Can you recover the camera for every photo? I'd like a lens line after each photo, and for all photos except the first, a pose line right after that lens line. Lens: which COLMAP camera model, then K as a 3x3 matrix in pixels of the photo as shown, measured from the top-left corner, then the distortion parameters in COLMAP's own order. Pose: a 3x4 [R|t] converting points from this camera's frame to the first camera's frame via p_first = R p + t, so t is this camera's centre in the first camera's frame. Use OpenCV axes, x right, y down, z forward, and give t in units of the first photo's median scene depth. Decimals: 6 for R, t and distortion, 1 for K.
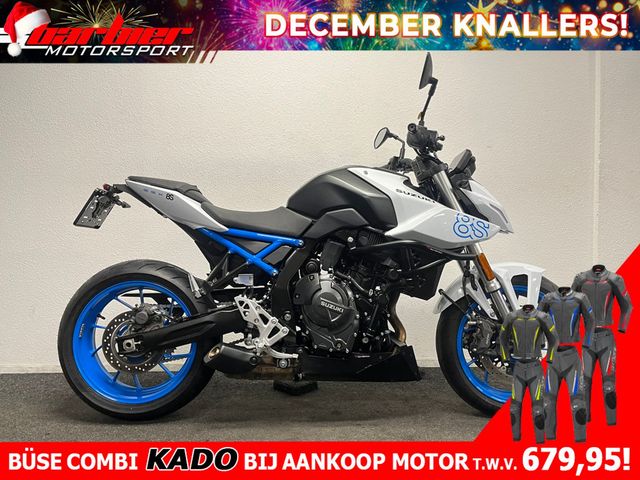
lens RADIAL K [[471.2, 0, 320.0], [0, 471.2, 240.0], [0, 0, 1]] dist [0.089462, -0.110460]
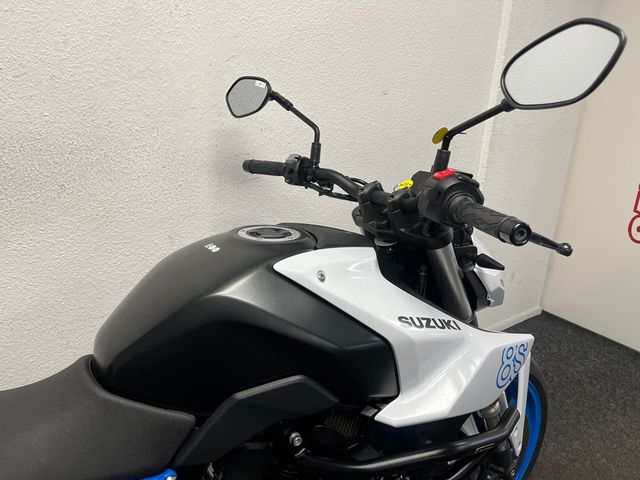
lens RADIAL K [[471.2, 0, 320.0], [0, 471.2, 240.0], [0, 0, 1]] dist [0.089462, -0.110460]
pose [[0.843191, -0.157010, 0.514176, -0.107129], [-0.018060, 0.947591, 0.318974, -0.303852], [-0.537311, -0.278242, 0.796165, 0.699041]]
